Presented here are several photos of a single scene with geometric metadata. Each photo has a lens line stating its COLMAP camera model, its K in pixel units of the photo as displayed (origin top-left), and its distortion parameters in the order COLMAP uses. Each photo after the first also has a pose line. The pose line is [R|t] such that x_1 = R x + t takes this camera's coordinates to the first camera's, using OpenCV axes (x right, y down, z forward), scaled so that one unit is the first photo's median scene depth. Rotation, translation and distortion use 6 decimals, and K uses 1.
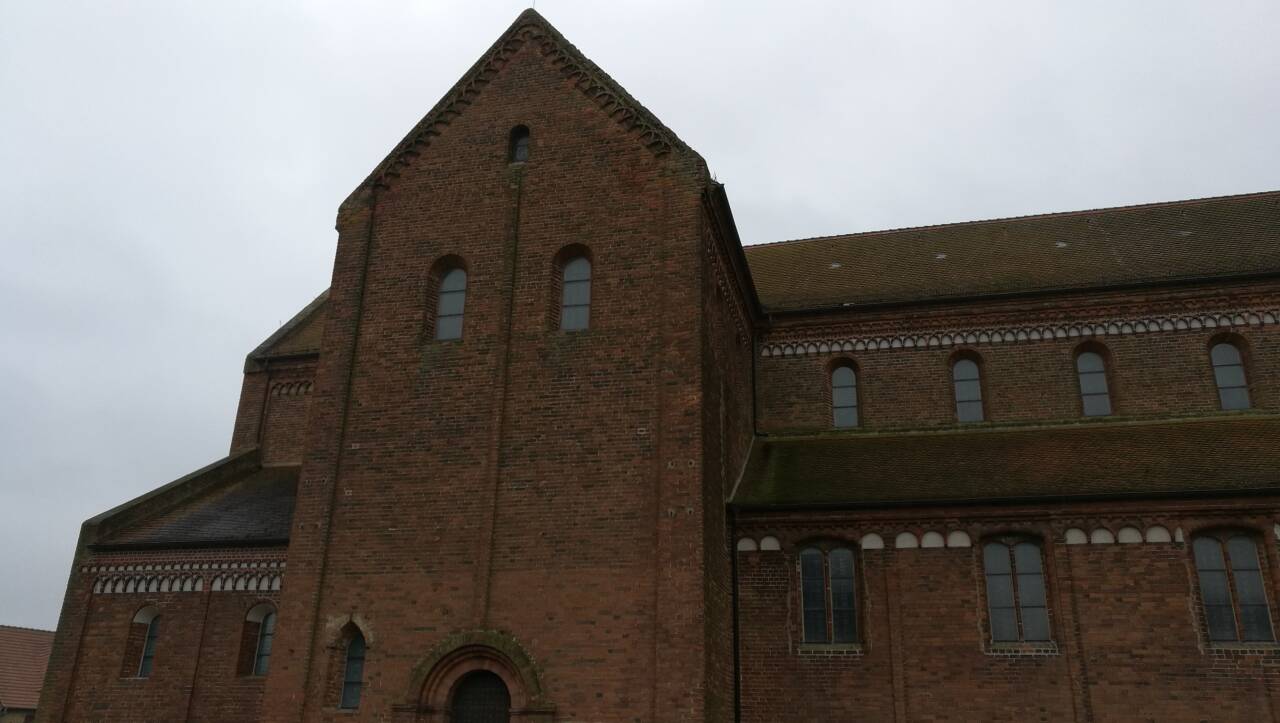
lens RADIAL K [[993.8, 0, 640.0], [0, 993.8, 361.5], [0, 0, 1]] dist [-0.000142, 0.043433]
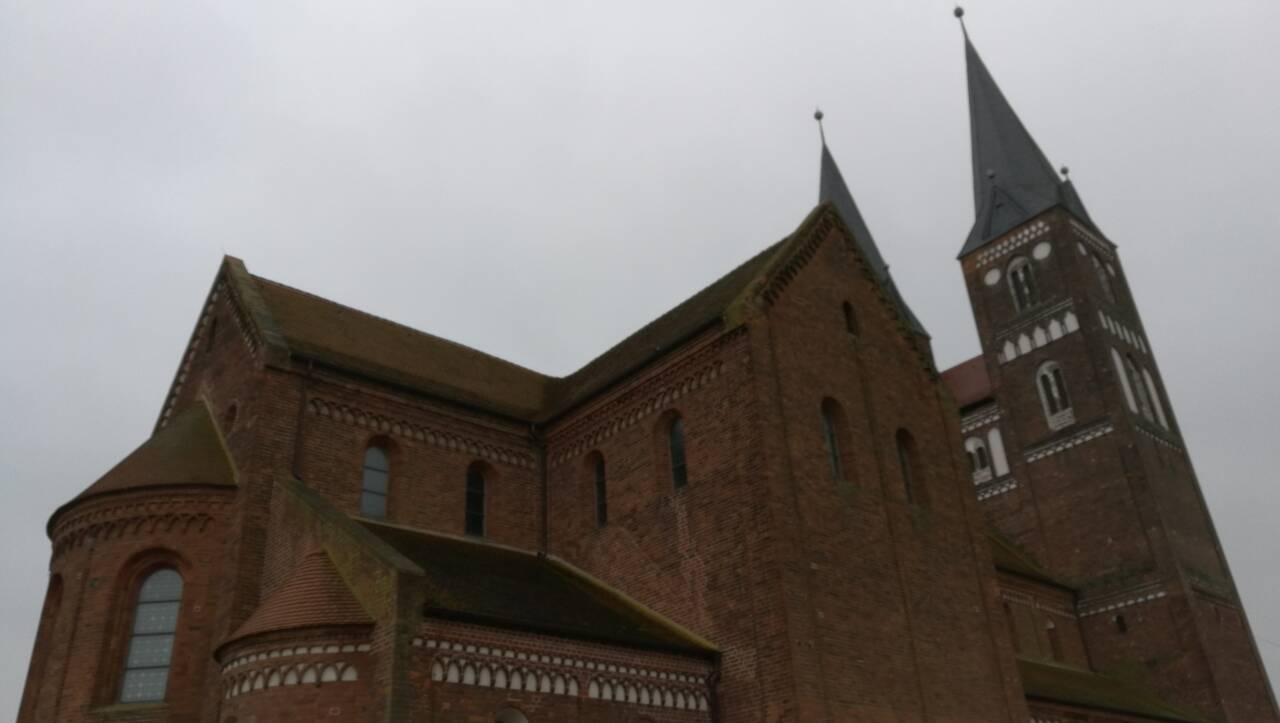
lens RADIAL K [[995.3, 0, 640.9], [0, 995.3, 373.9], [0, 0, 1]] dist [0.003618, 0.000066]
pose [[0.562603, 0.344712, 0.751433, -1.202480], [-0.246722, 0.937513, -0.245352, 0.193662], [-0.789054, -0.047359, 0.612496, 0.558990]]
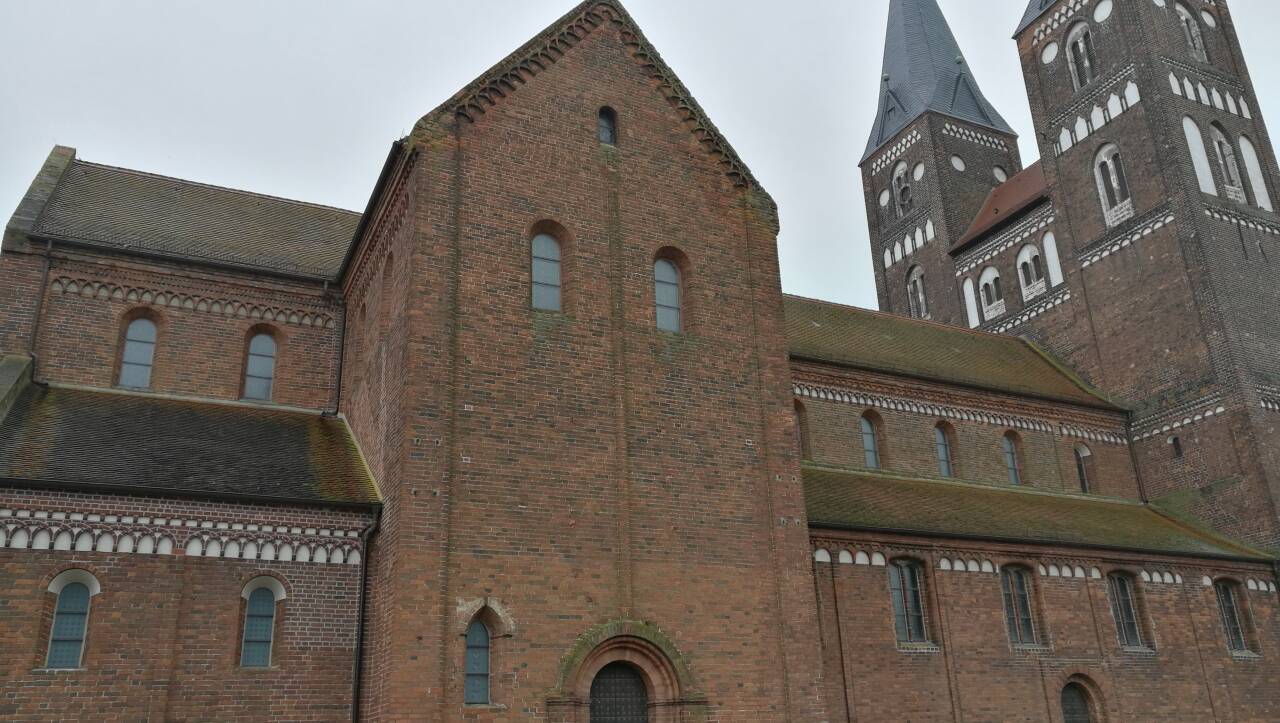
lens RADIAL K [[993.8, 0, 640.0], [0, 993.8, 361.5], [0, 0, 1]] dist [-0.000142, 0.043433]
pose [[0.764221, 0.190902, 0.616054, -0.738632], [-0.195288, 0.978843, -0.061066, 0.070147], [-0.614678, -0.073640, 0.785333, 0.218103]]
